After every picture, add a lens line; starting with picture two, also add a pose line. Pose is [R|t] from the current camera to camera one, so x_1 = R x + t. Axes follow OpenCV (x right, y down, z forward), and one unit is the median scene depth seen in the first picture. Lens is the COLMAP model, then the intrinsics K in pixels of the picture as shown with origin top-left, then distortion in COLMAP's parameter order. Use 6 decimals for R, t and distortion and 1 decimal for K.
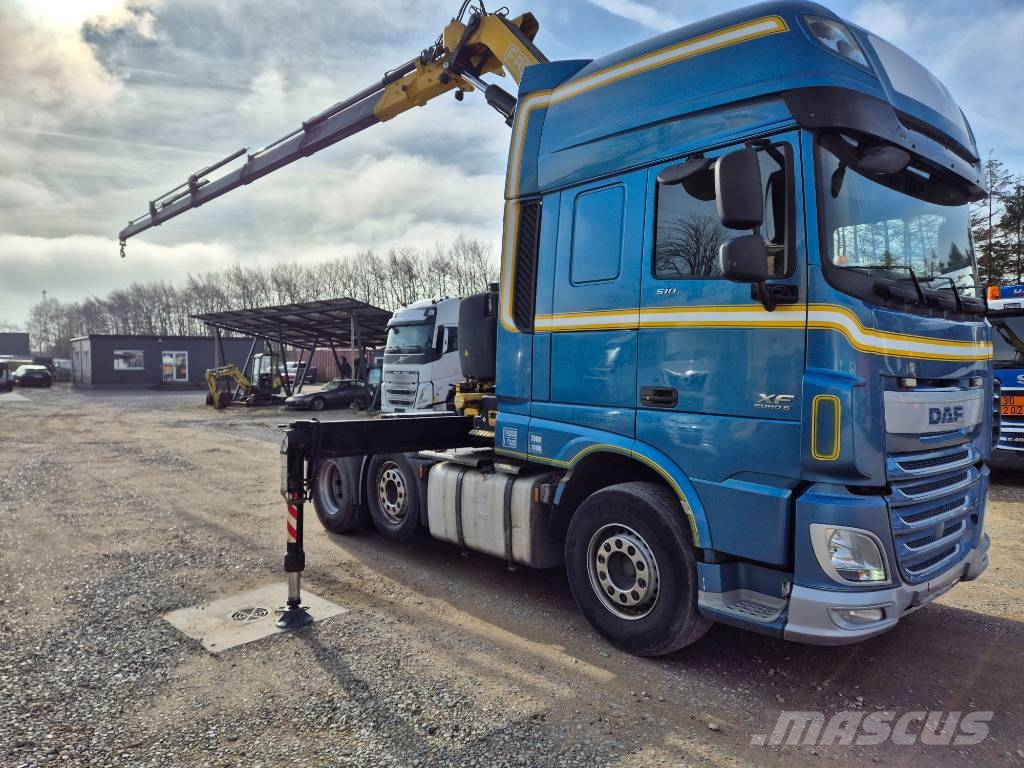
lens RADIAL K [[734.0, 0, 512.0], [0, 734.0, 384.0], [0, 0, 1]] dist [0.083409, -0.085550]
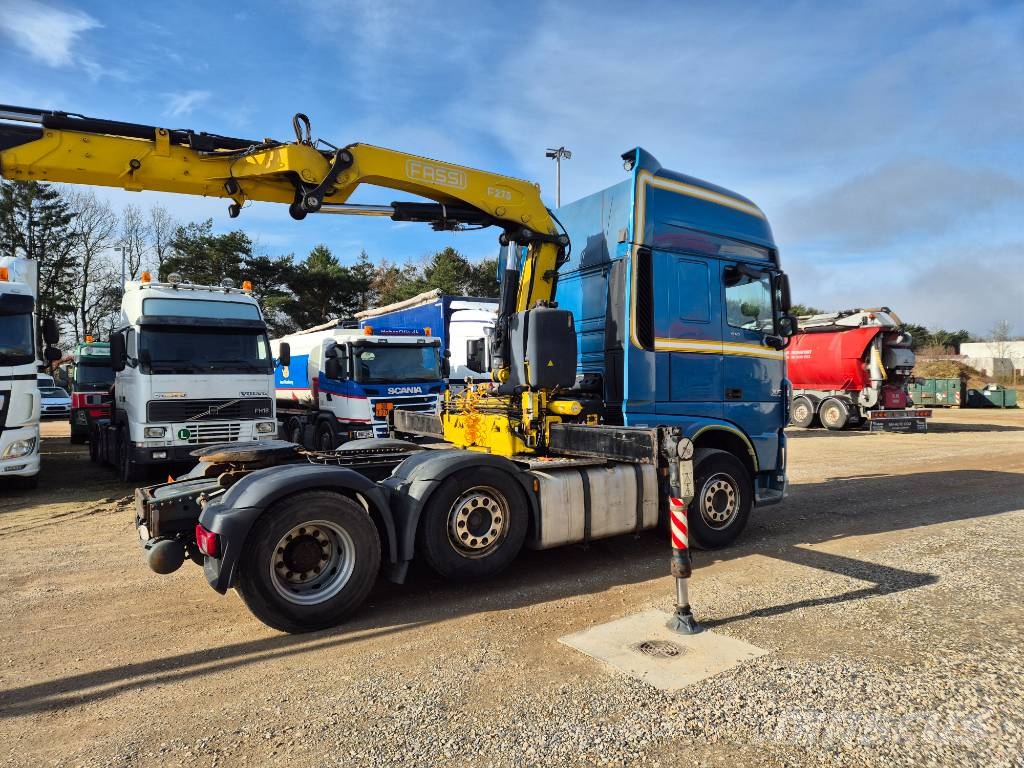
lens RADIAL K [[696.8, 0, 585.0], [0, 696.8, 389.7], [0, 0, 1]] dist [0.144193, -0.065056]
pose [[0.048703, -0.003982, 0.998805, -1.175293], [0.031264, 0.999508, 0.002460, -0.006454], [-0.998324, 0.031107, 0.048804, 1.004213]]
